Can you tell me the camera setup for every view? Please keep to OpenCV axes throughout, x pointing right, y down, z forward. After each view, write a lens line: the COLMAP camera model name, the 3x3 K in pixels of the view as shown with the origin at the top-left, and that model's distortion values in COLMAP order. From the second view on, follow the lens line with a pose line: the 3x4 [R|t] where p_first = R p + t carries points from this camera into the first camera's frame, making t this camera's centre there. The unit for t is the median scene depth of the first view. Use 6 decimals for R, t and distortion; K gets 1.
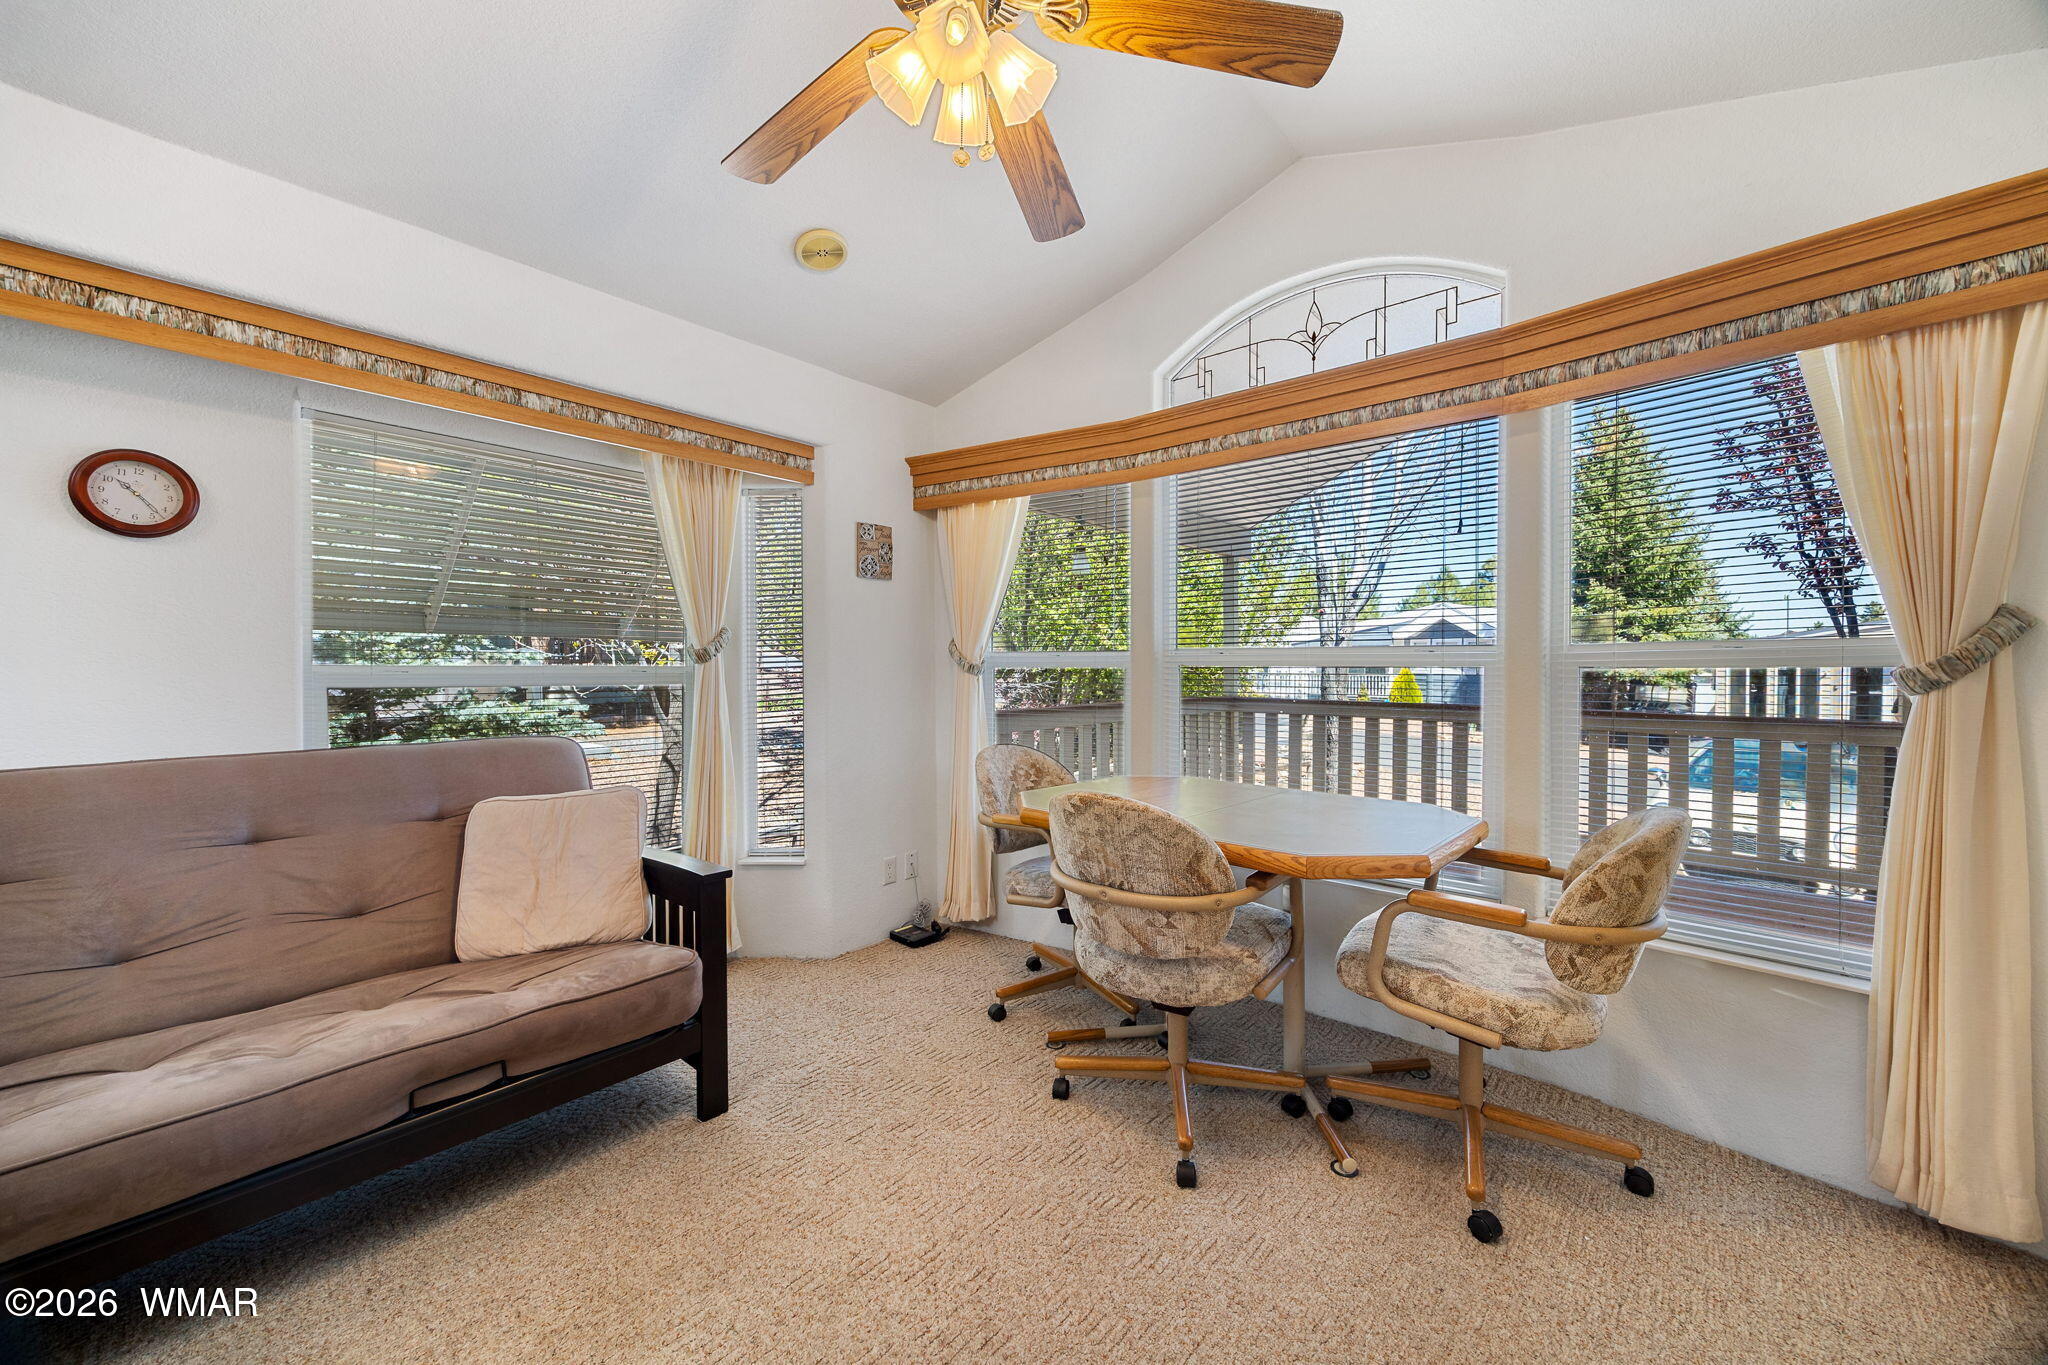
lens RADIAL K [[778.4, 0, 1022.7], [0, 778.4, 673.3], [0, 0, 1]] dist [-0.002411, -0.000175]
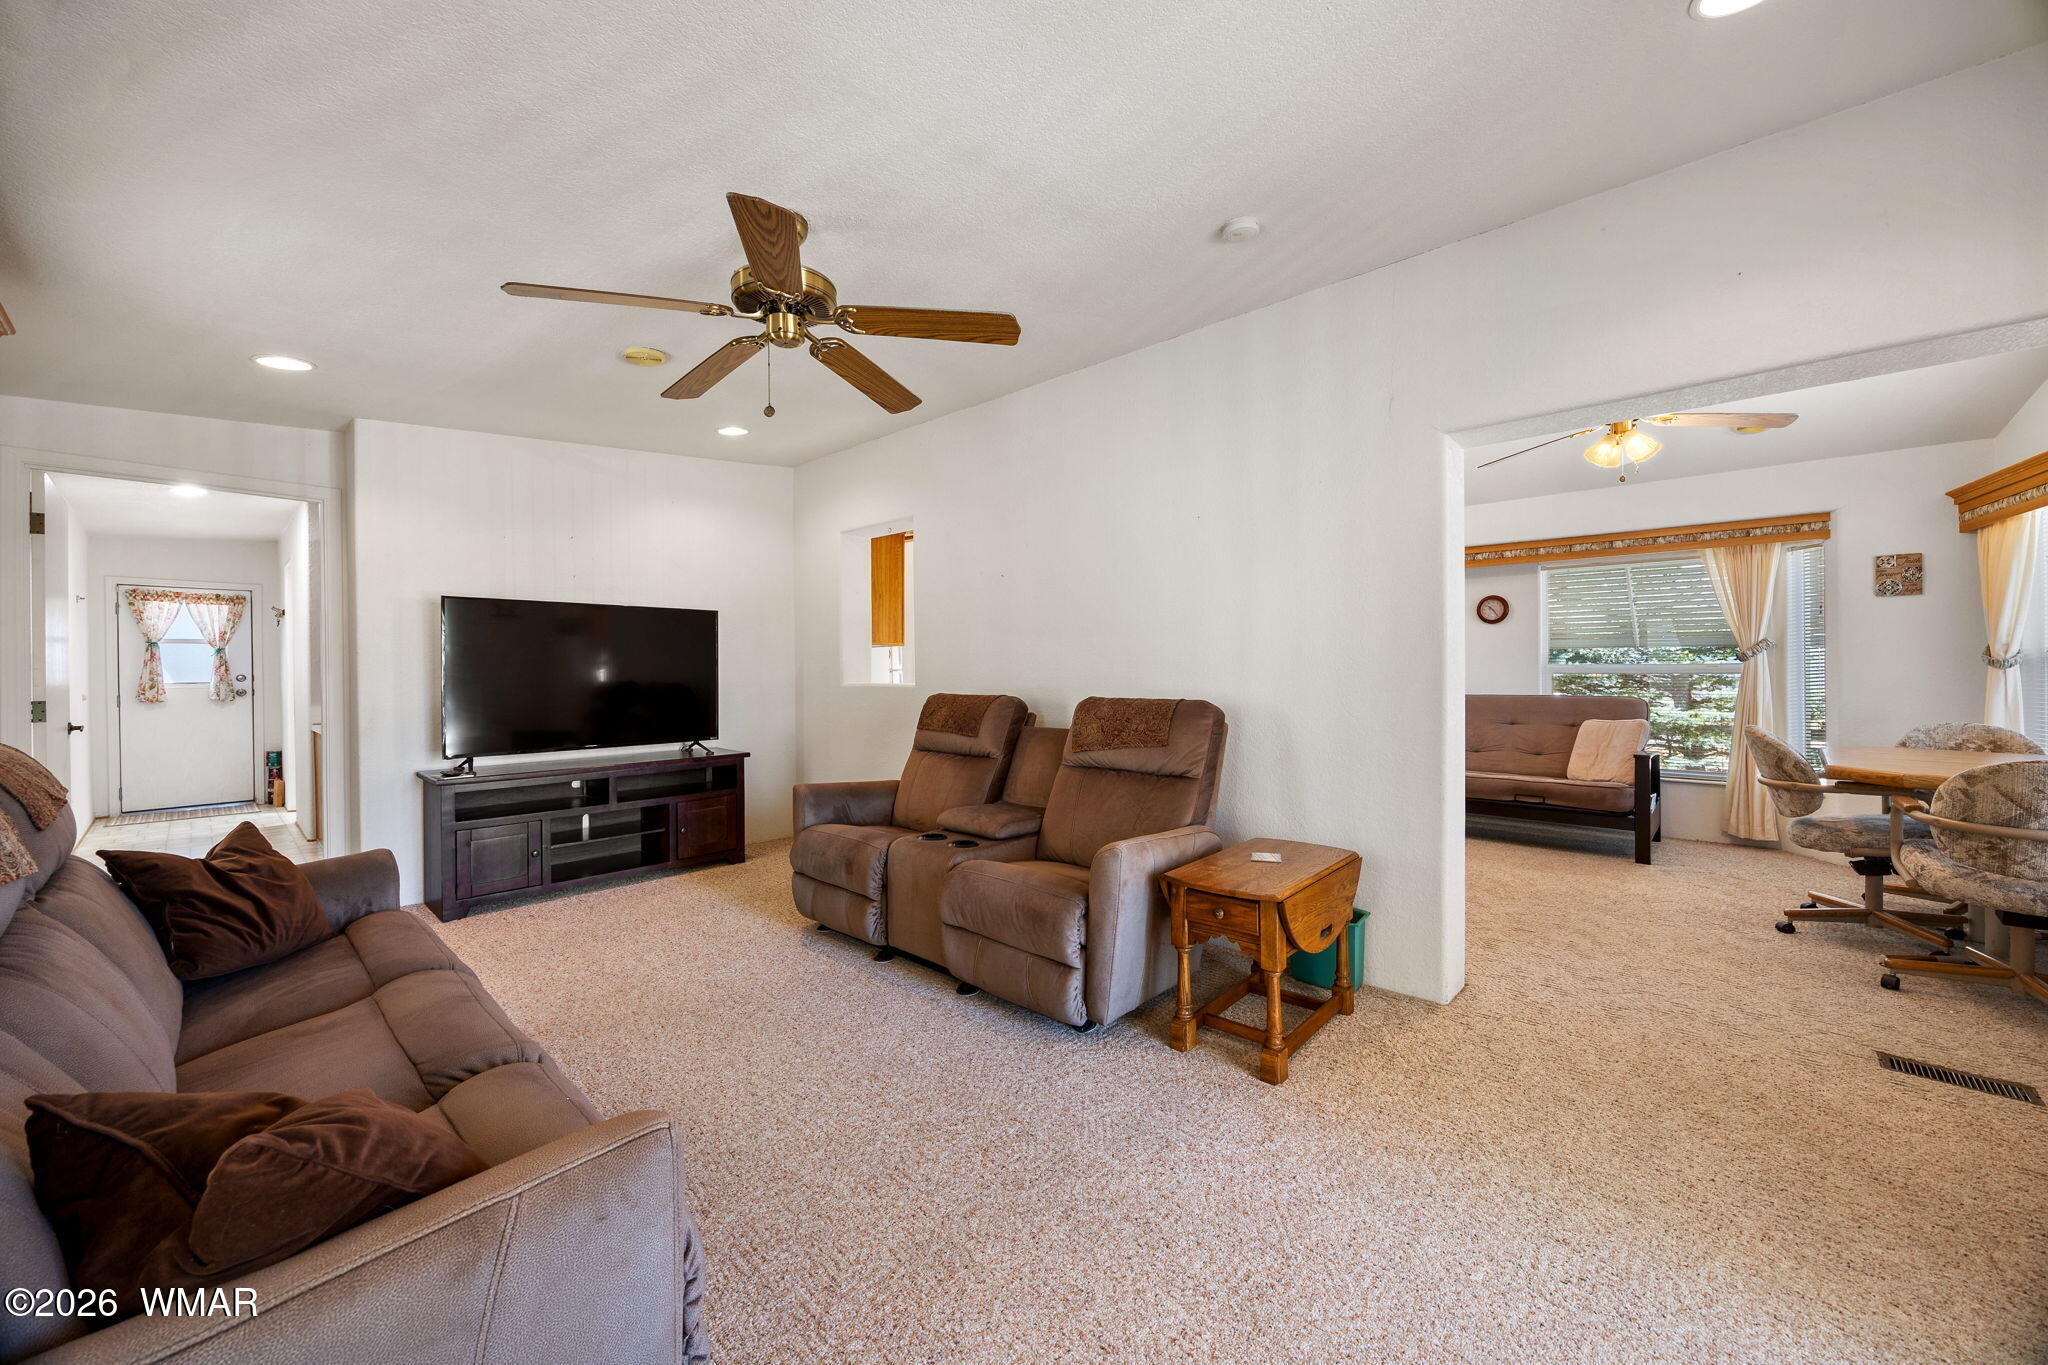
lens RADIAL K [[778.4, 0, 1023.1], [0, 778.4, 675.1], [0, 0, 1]] dist [-0.002411, -0.000175]
pose [[-0.058560, 0.004360, -0.998274, 1.280064], [-0.007779, 0.999958, 0.004824, 0.019426], [0.998254, 0.008048, -0.058524, -0.427652]]
